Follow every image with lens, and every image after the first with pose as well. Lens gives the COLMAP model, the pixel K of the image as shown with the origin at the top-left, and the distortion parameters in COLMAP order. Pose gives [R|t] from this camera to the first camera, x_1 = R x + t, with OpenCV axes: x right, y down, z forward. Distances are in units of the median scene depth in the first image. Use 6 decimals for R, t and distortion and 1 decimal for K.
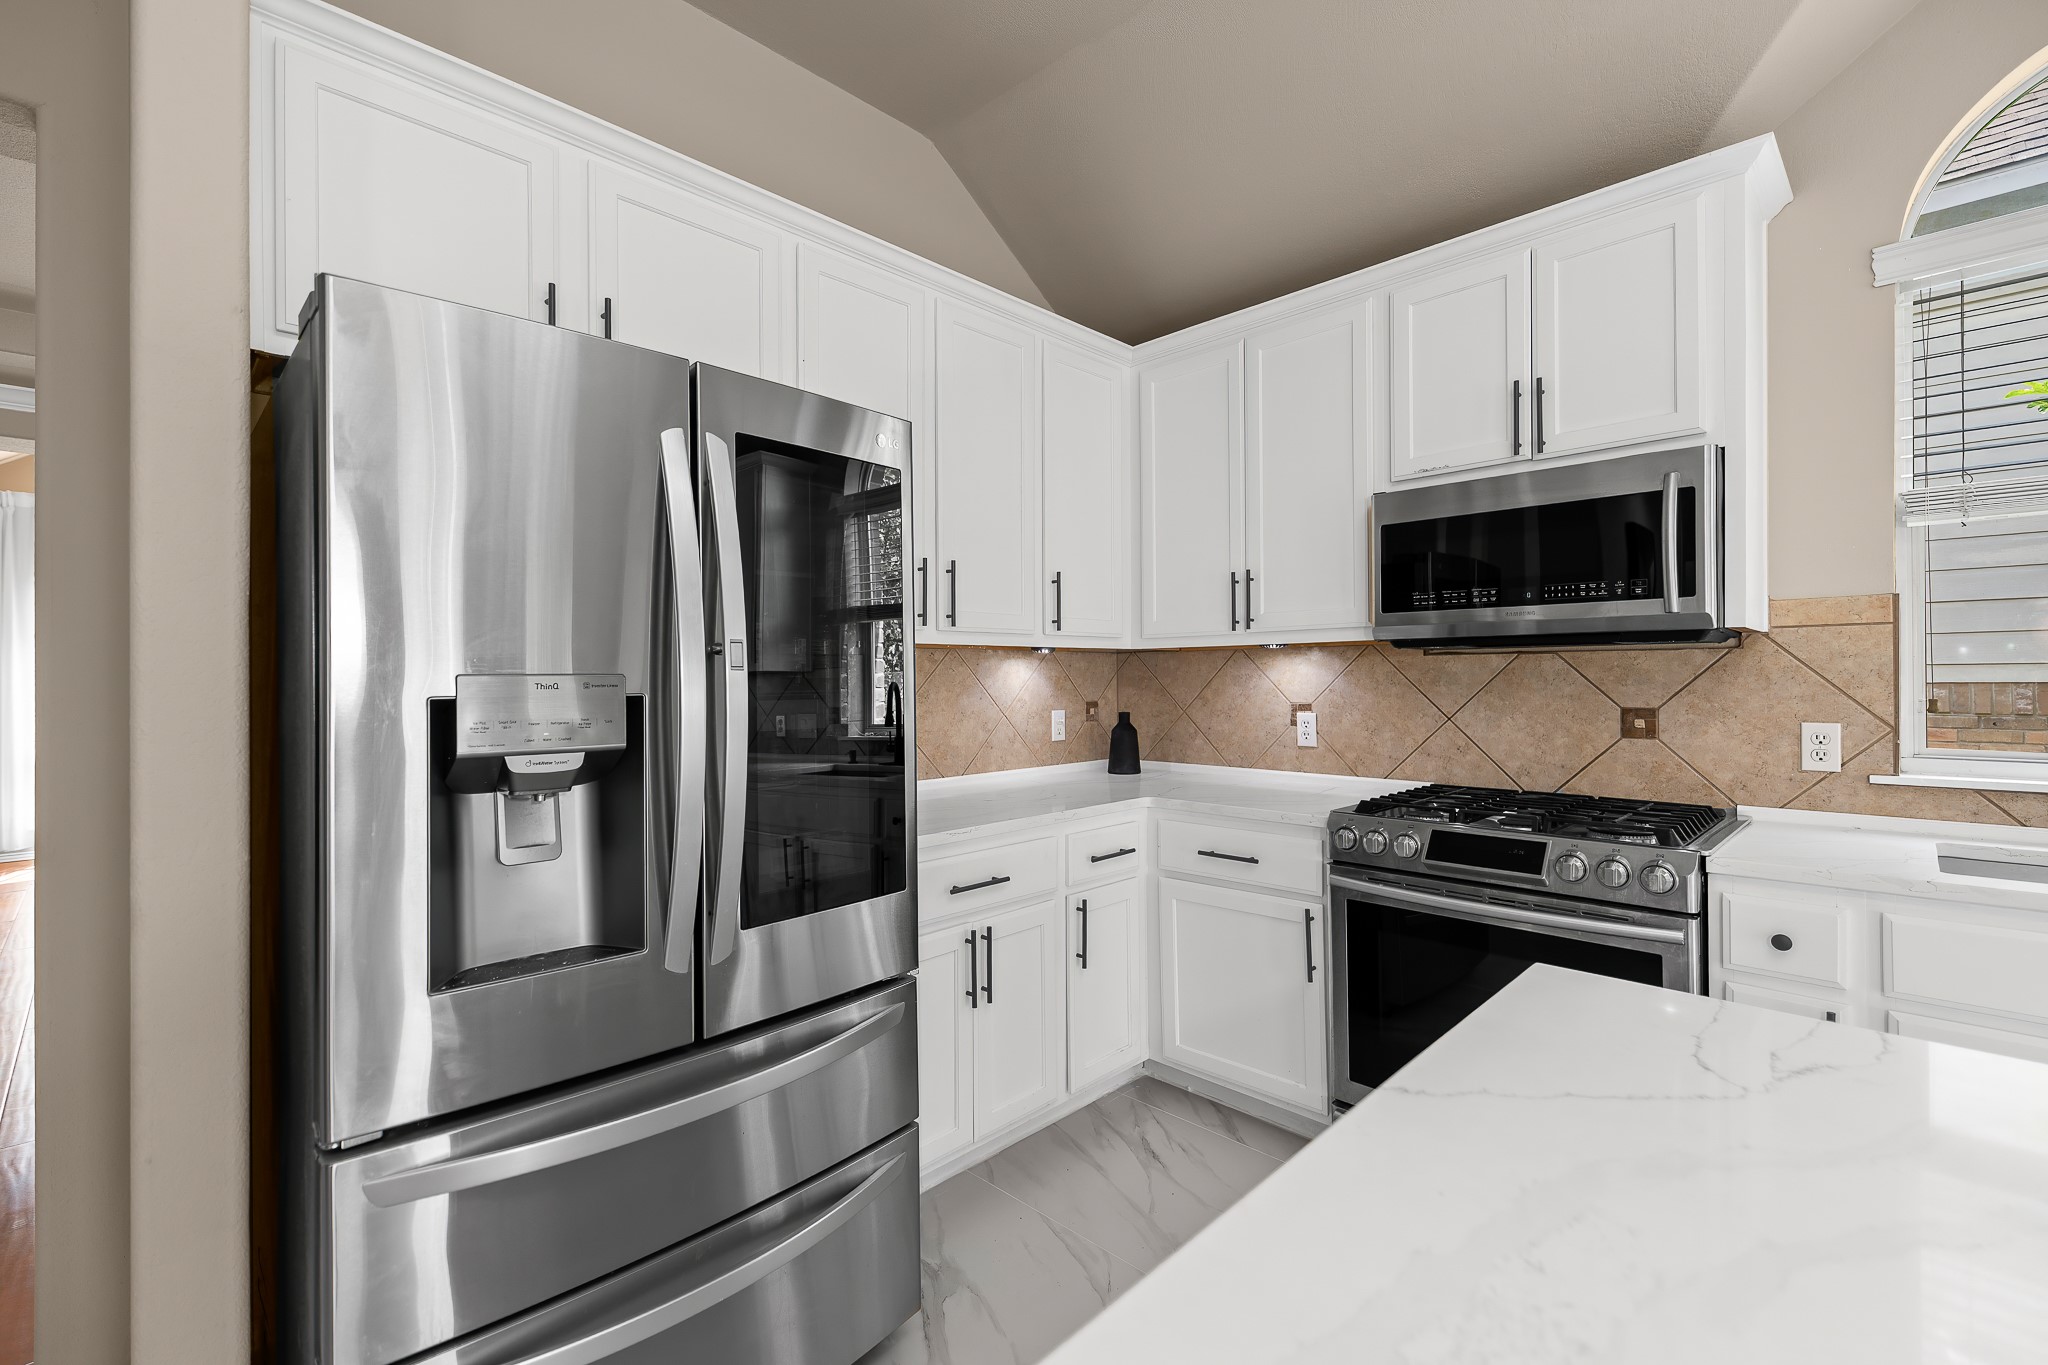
lens RADIAL K [[896.7, 0, 1020.9], [0, 896.7, 675.2], [0, 0, 1]] dist [0.020881, -0.008236]
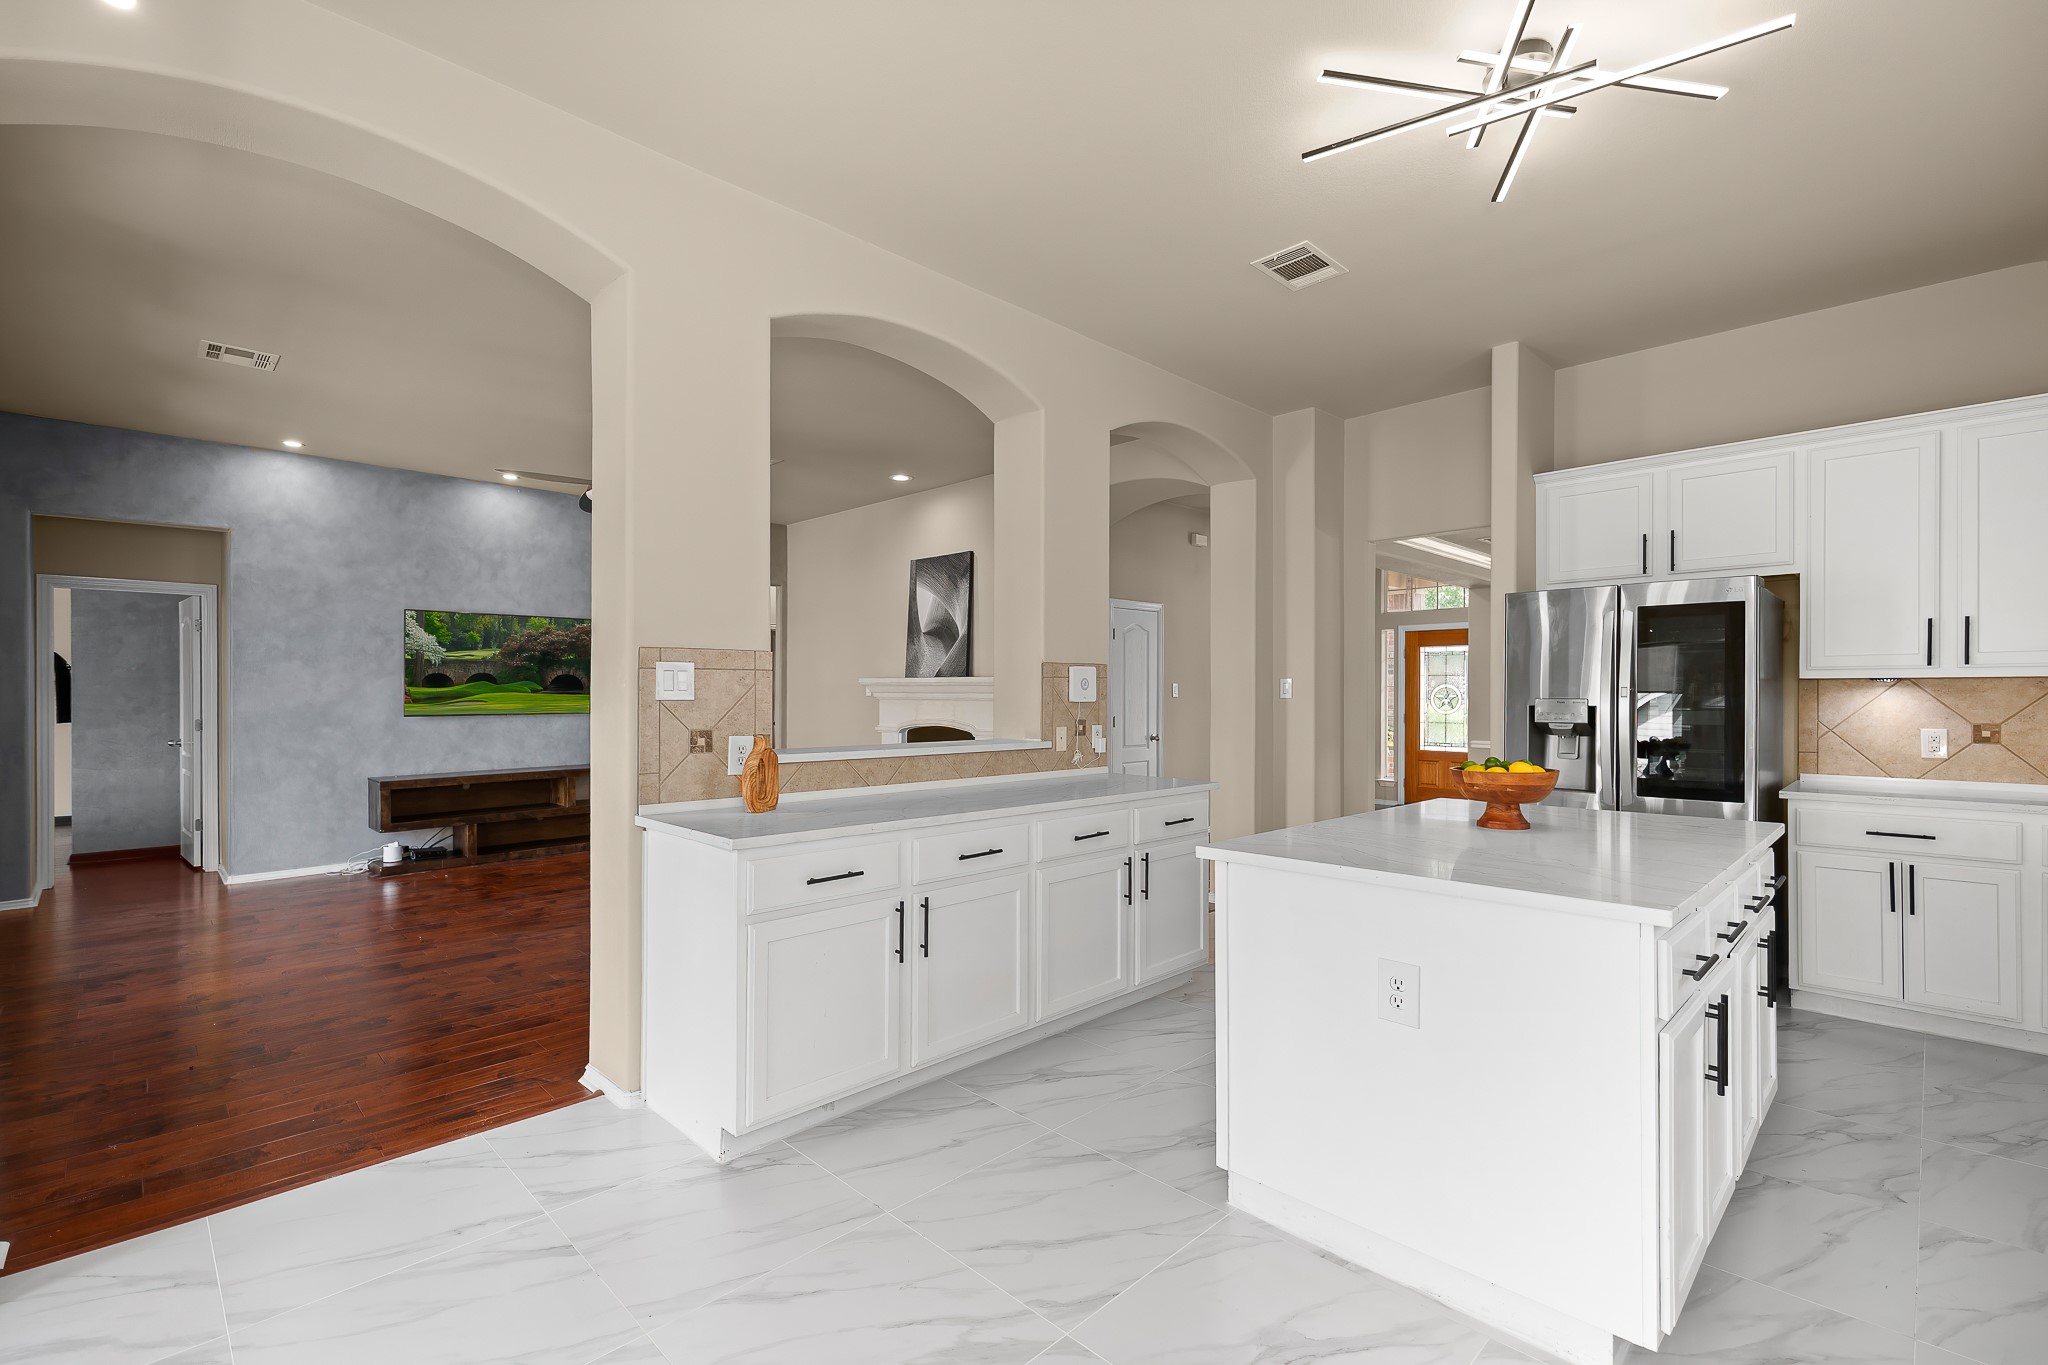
lens RADIAL K [[896.7, 0, 1026.6], [0, 896.7, 696.2], [0, 0, 1]] dist [0.020881, -0.008236]
pose [[-0.002676, 0.003700, -0.999990, 1.416228], [-0.001520, 0.999992, 0.003704, -0.008548], [0.999995, 0.001530, -0.002671, -0.477525]]
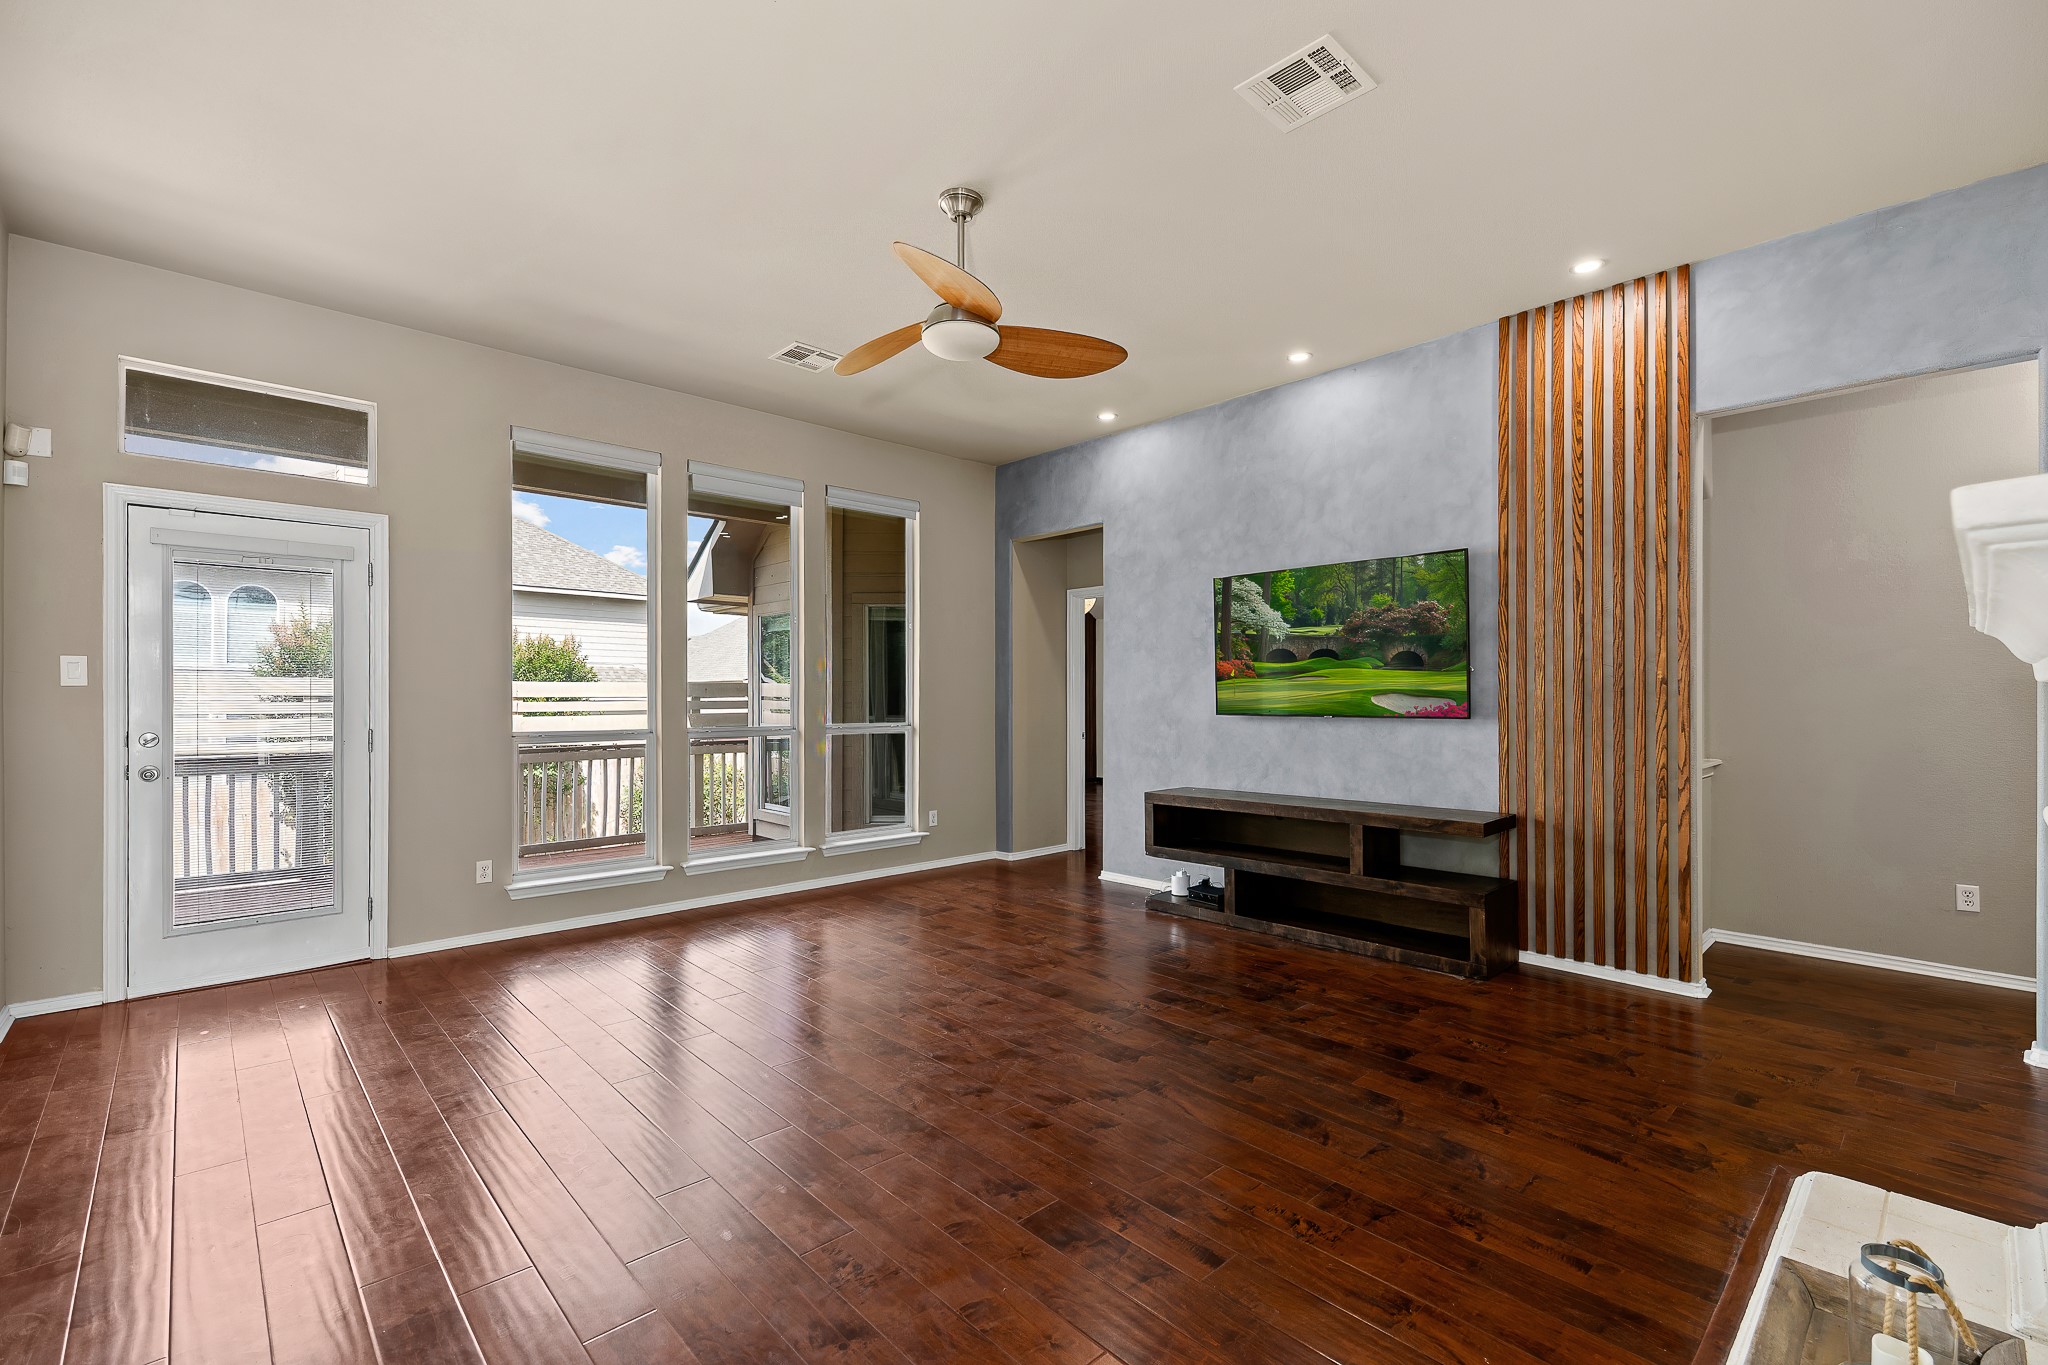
lens RADIAL K [[896.7, 0, 1020.9], [0, 896.7, 690.6], [0, 0, 1]] dist [0.020881, -0.008236]
pose [[-0.999119, 0.002964, 0.041858, -1.052869], [0.002689, 0.999974, -0.006636, 0.022443], [-0.041877, -0.006518, -0.999102, -0.200419]]
